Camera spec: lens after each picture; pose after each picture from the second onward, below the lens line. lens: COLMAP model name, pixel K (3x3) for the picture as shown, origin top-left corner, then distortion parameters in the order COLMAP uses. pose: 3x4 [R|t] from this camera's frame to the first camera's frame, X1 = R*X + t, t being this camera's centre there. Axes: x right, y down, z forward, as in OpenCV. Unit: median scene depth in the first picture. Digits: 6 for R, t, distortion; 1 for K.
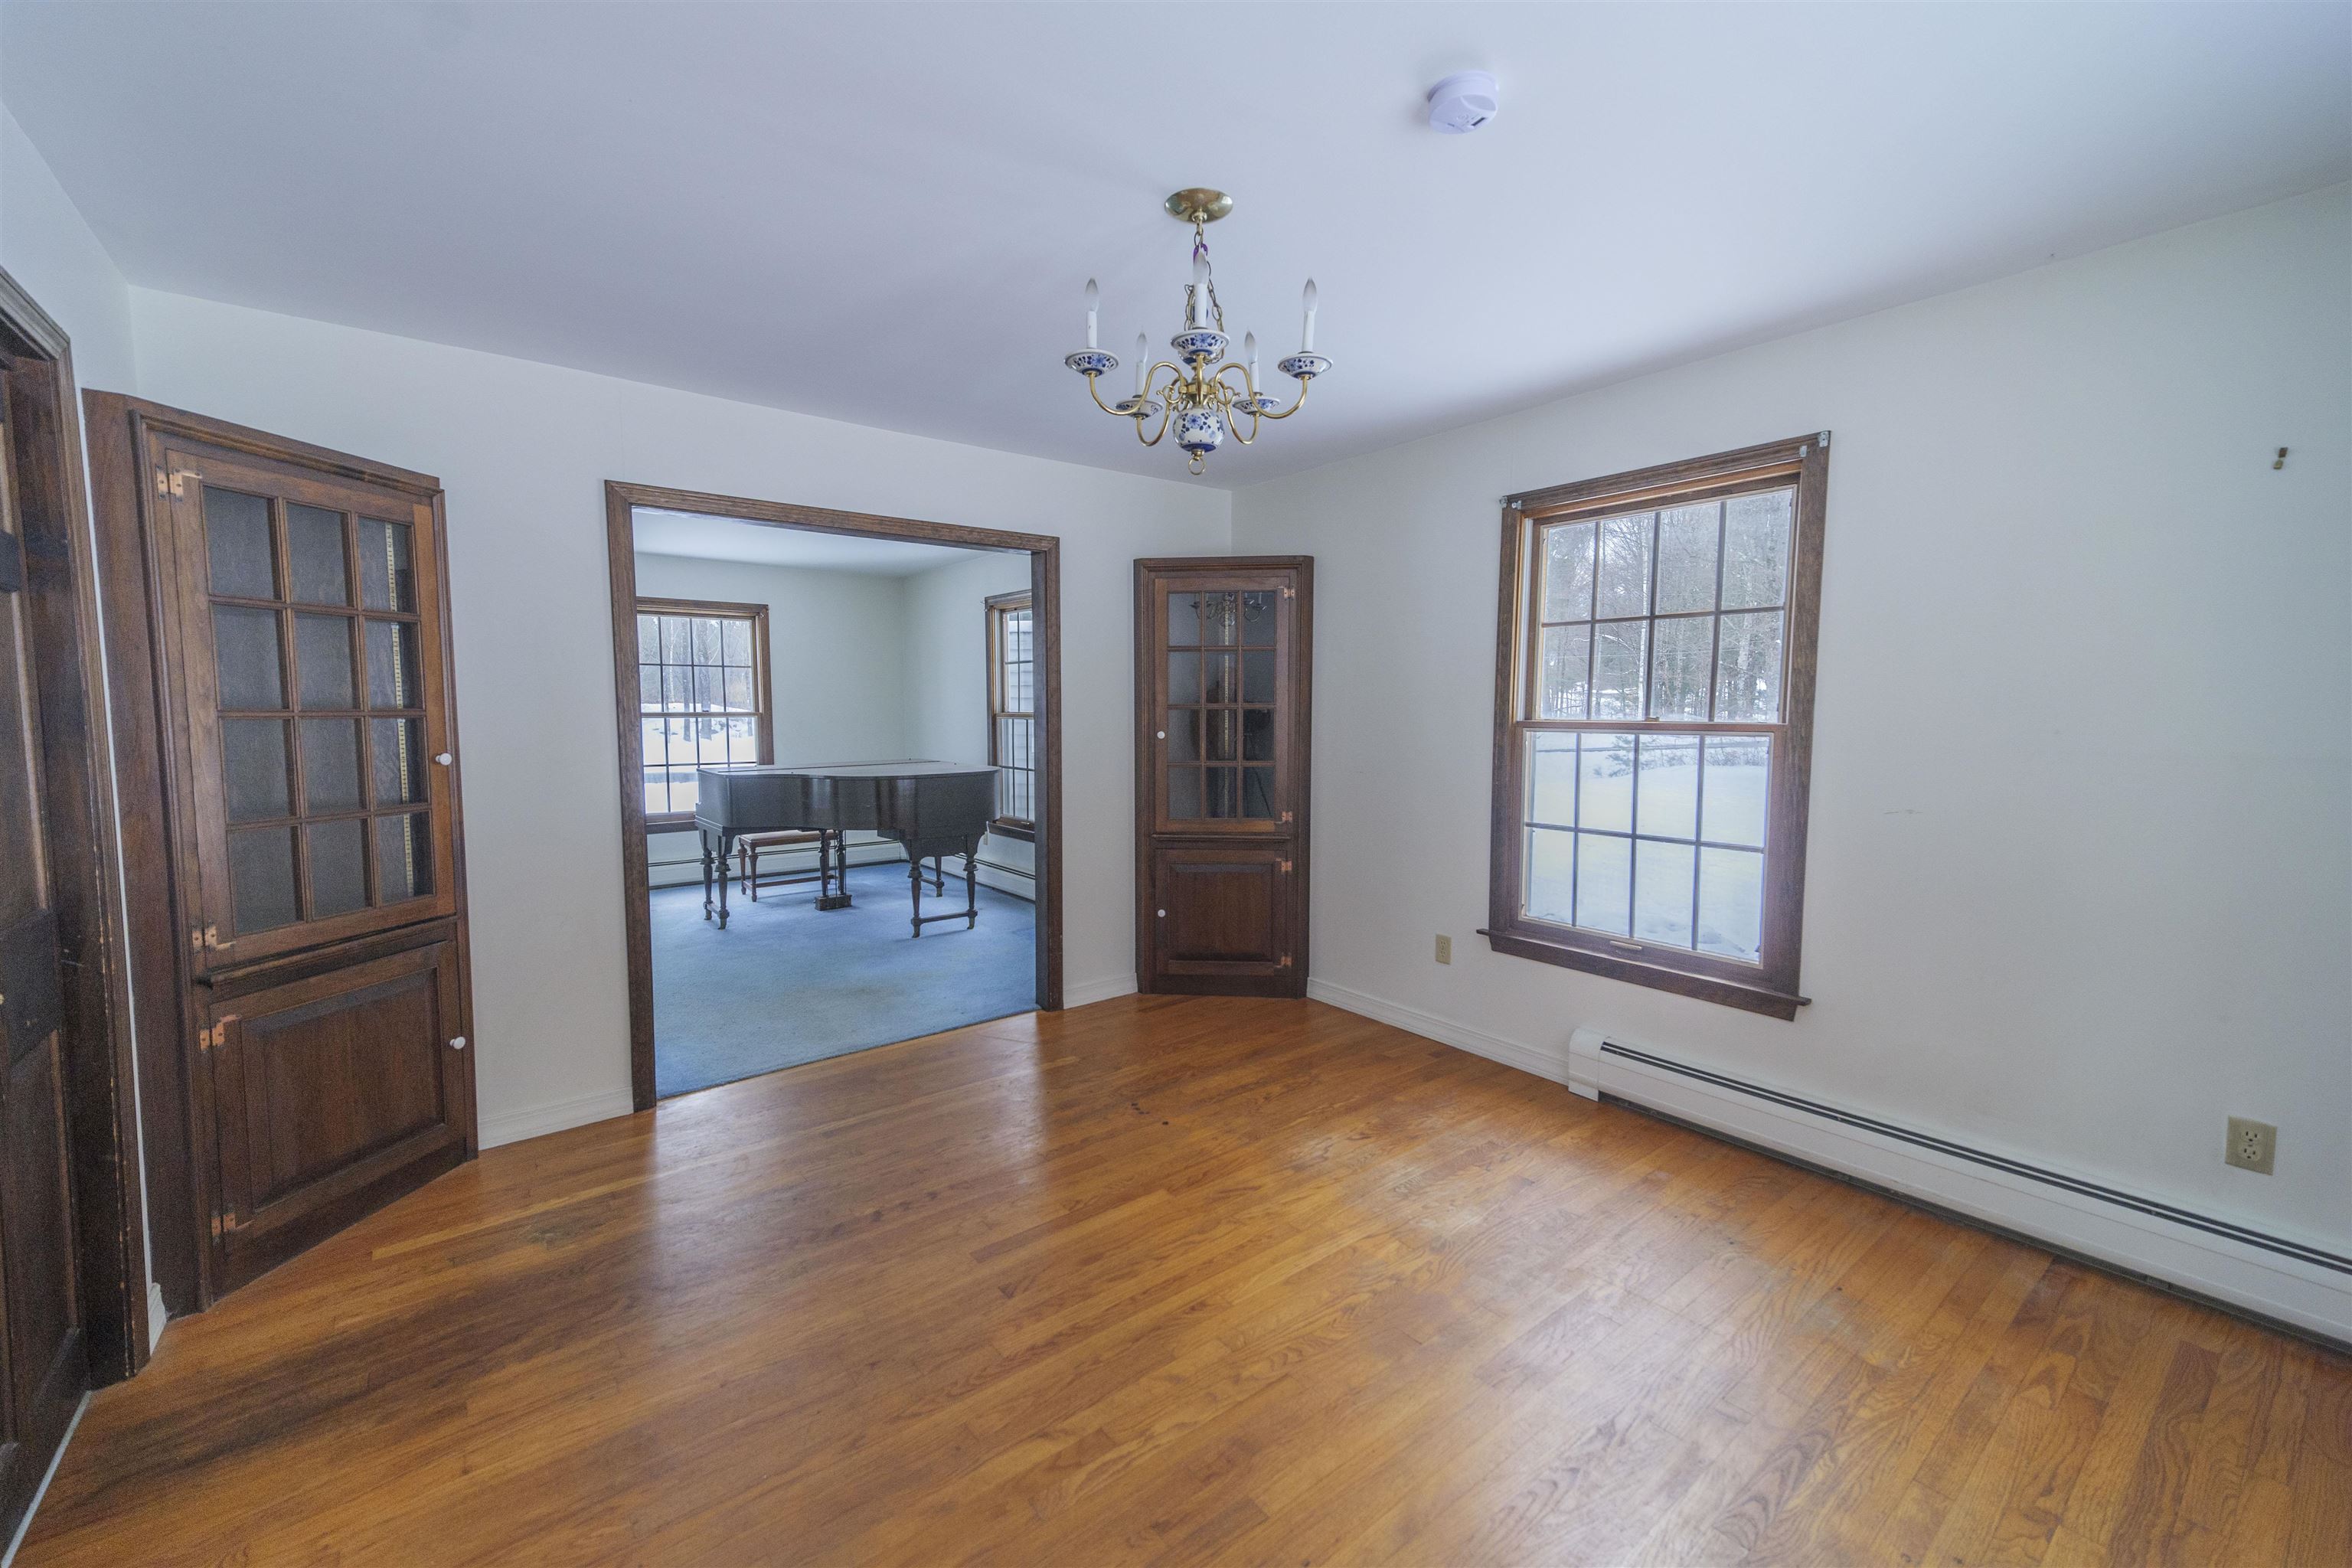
lens RADIAL K [[952.4, 0, 1186.2], [0, 952.4, 783.5], [0, 0, 1]] dist [0.023154, -0.000525]
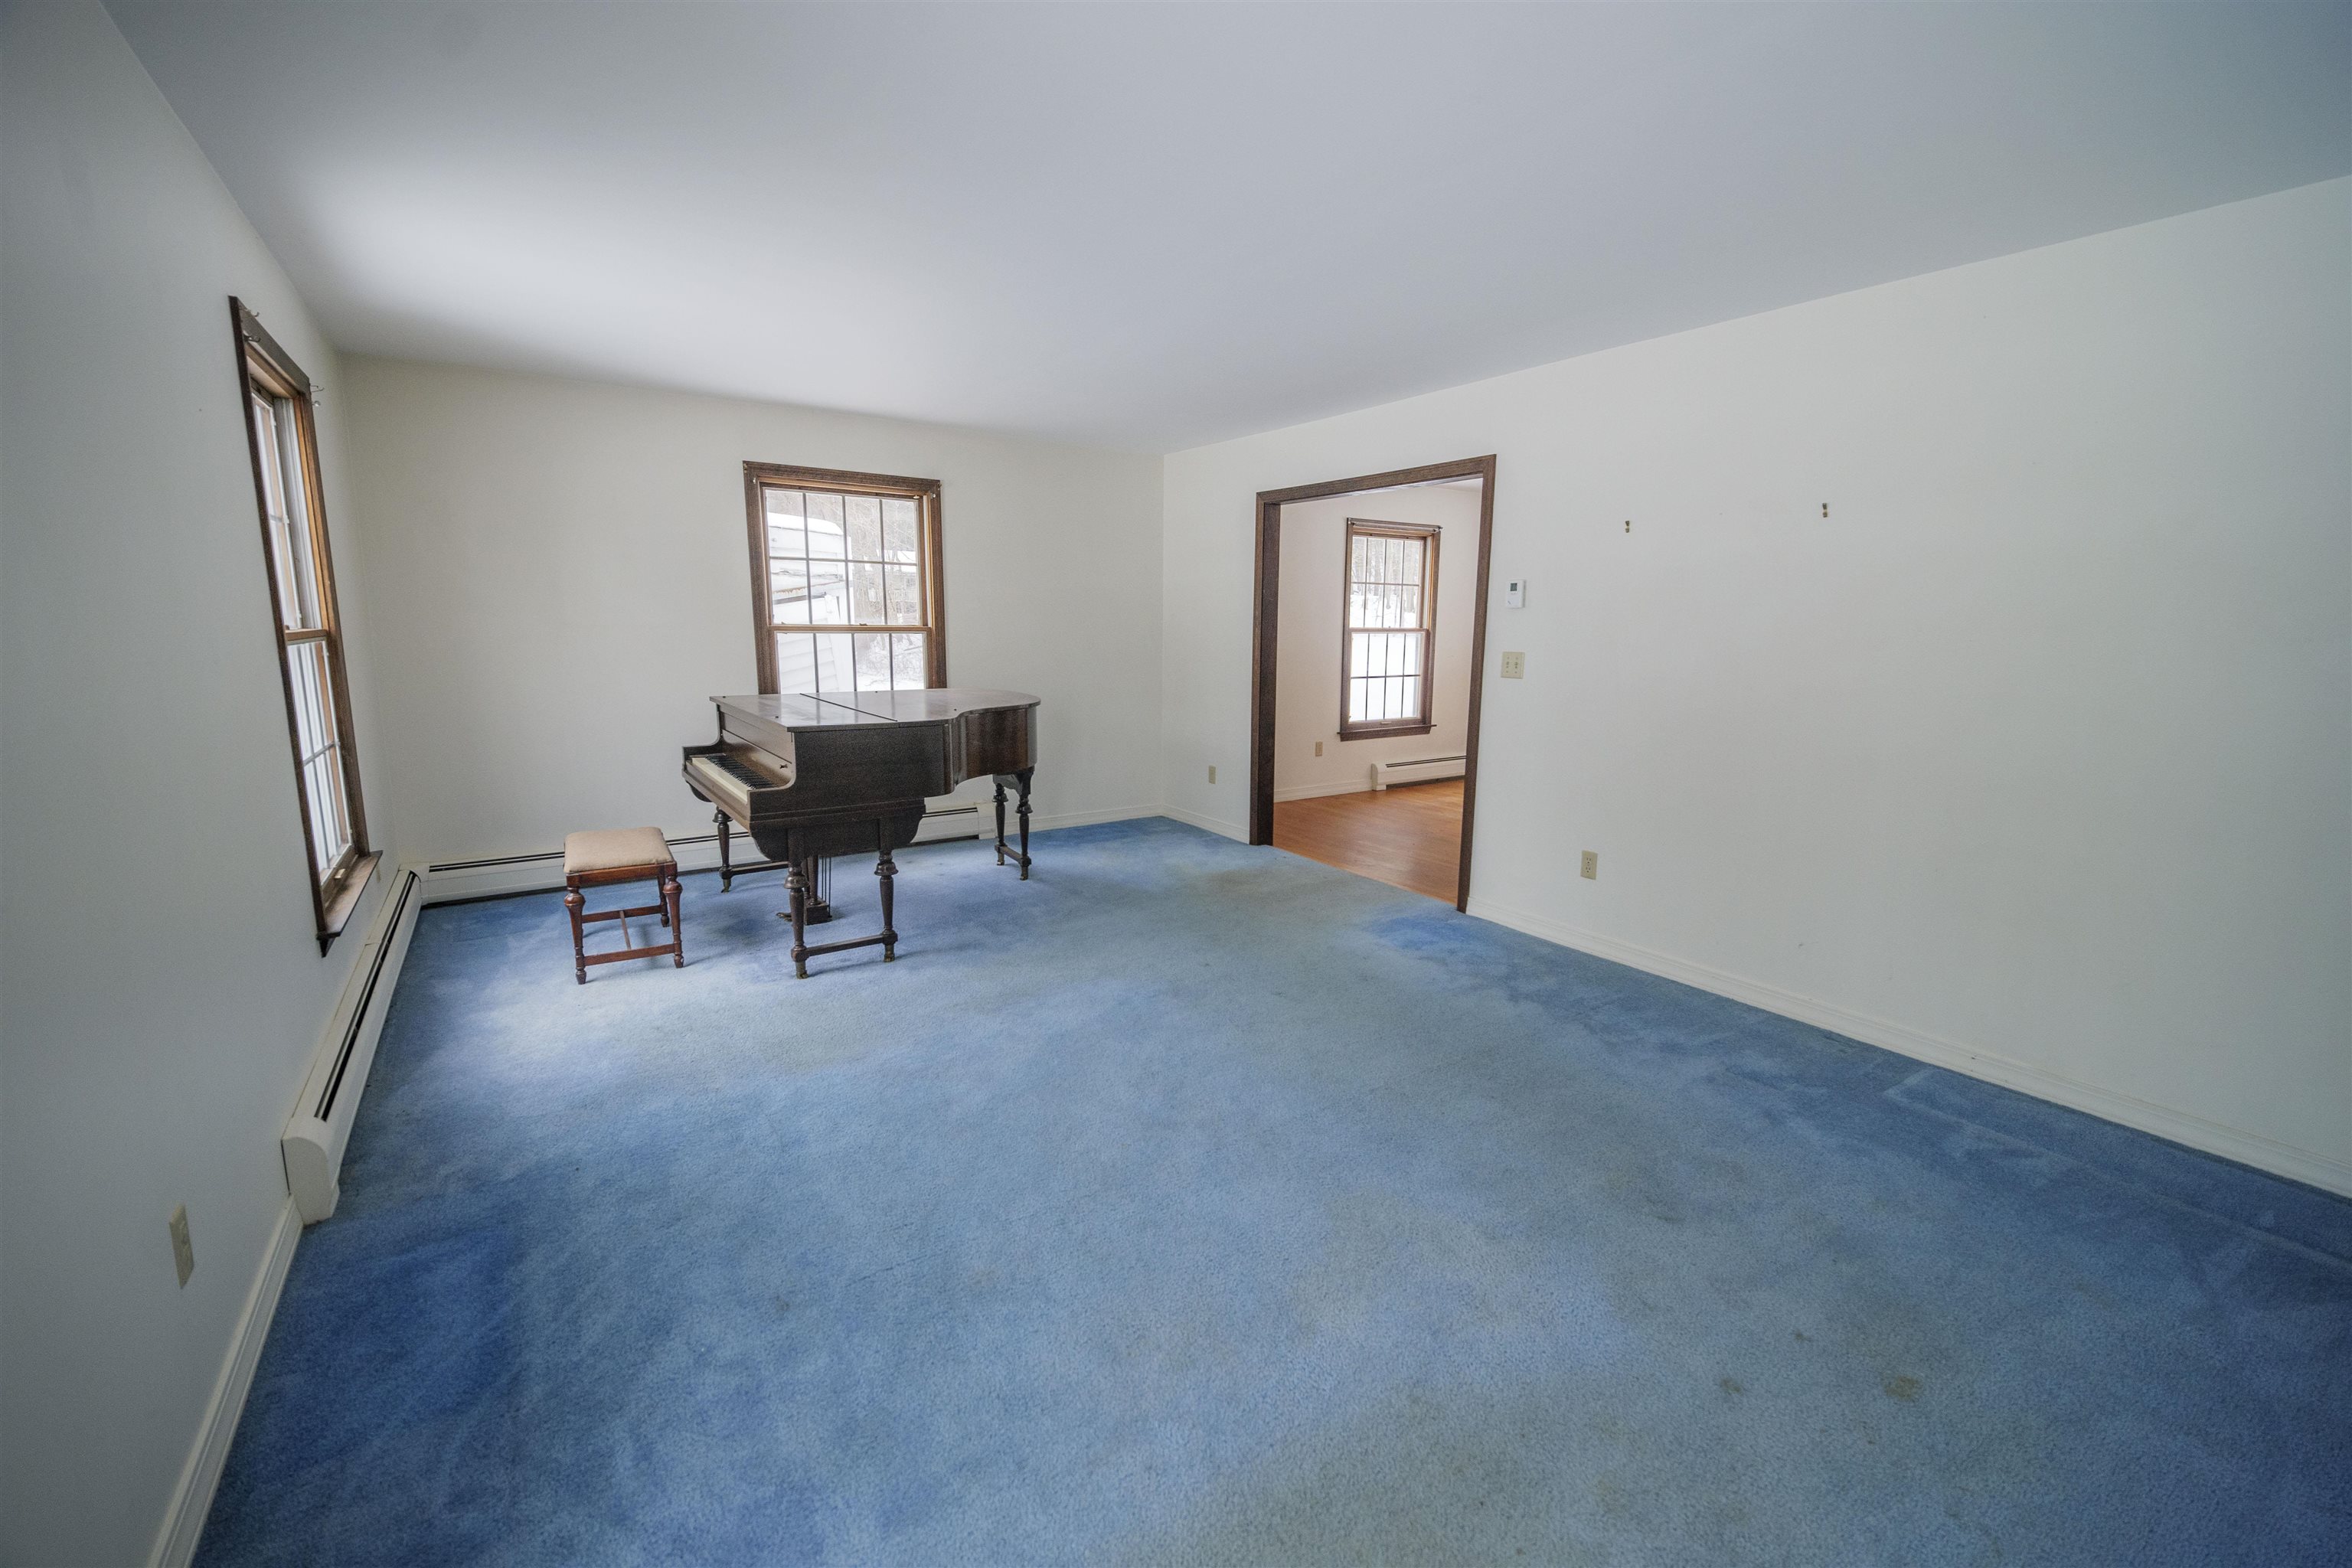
lens RADIAL K [[952.4, 0, 1186.2], [0, 952.4, 783.5], [0, 0, 1]] dist [0.023154, -0.000525]
pose [[0.057579, -0.170307, 0.983707, -2.109983], [0.065717, 0.983851, 0.166486, -0.121927], [-0.996176, 0.055060, 0.067841, 1.455875]]
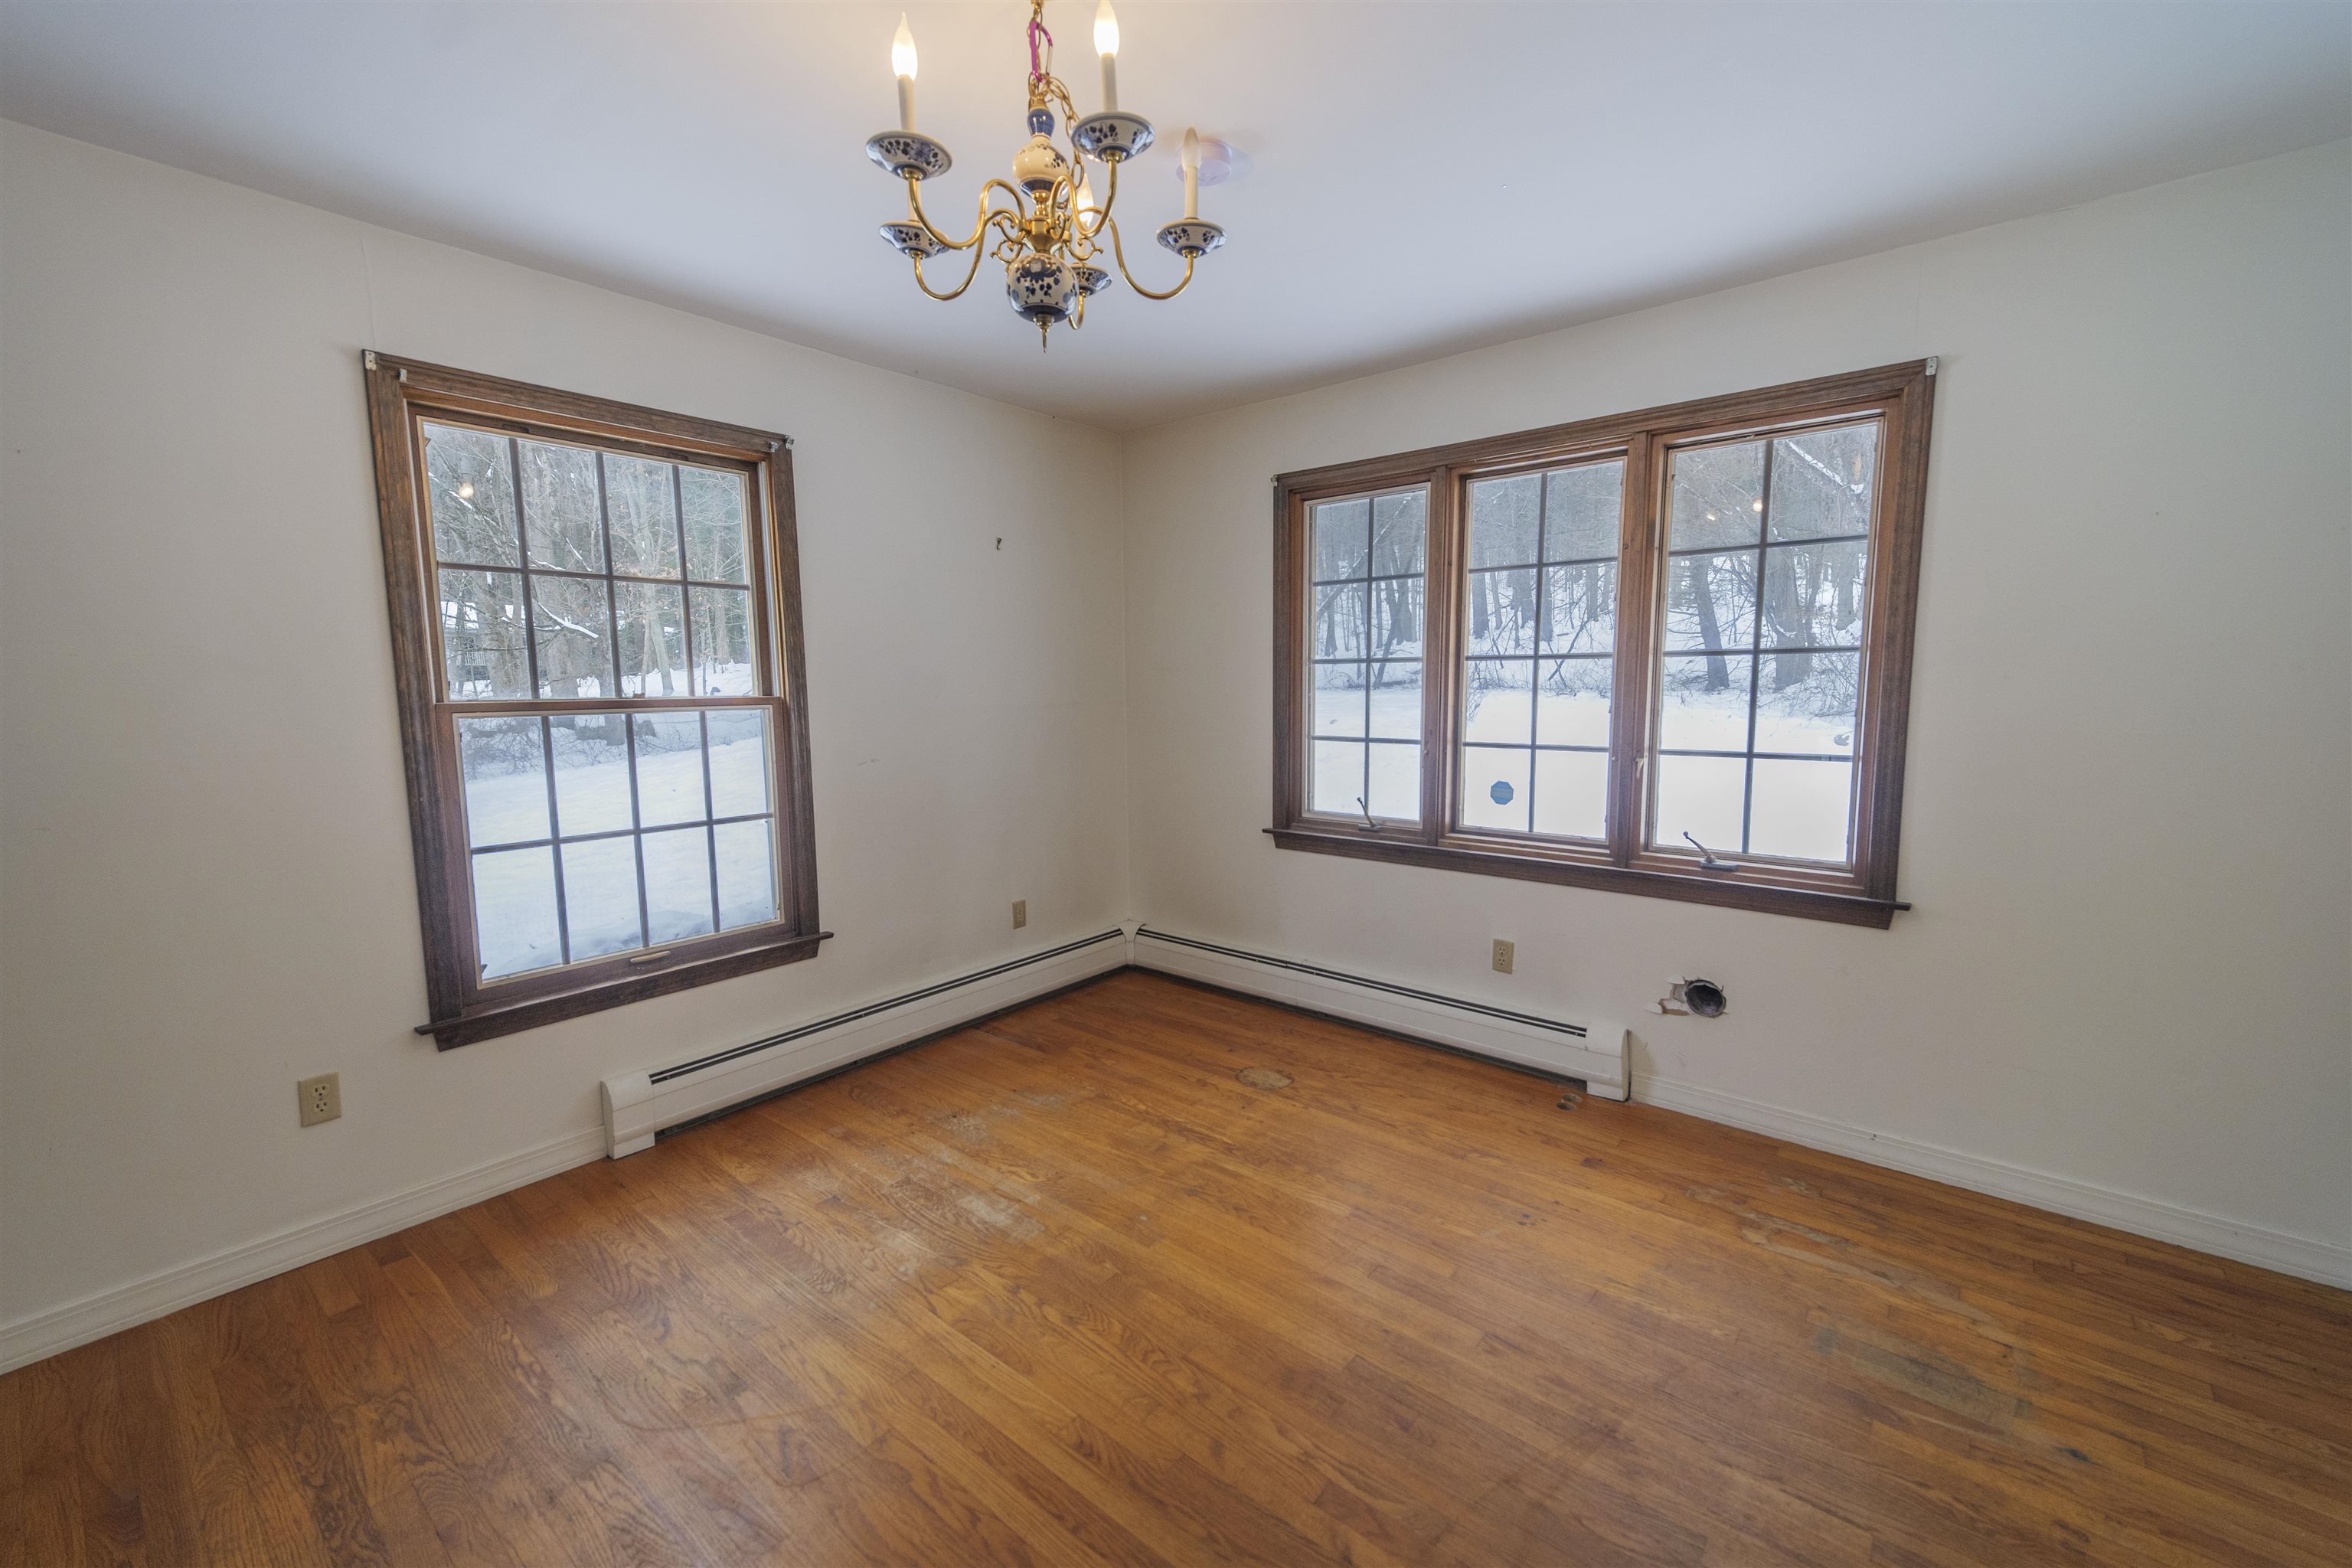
lens RADIAL K [[952.4, 0, 1186.2], [0, 952.4, 783.5], [0, 0, 1]] dist [0.023154, -0.000525]
pose [[-0.211406, -0.110194, 0.971167, -0.511059], [0.093529, 0.986784, 0.132325, -0.060435], [-0.972913, 0.118806, -0.198306, 0.734368]]
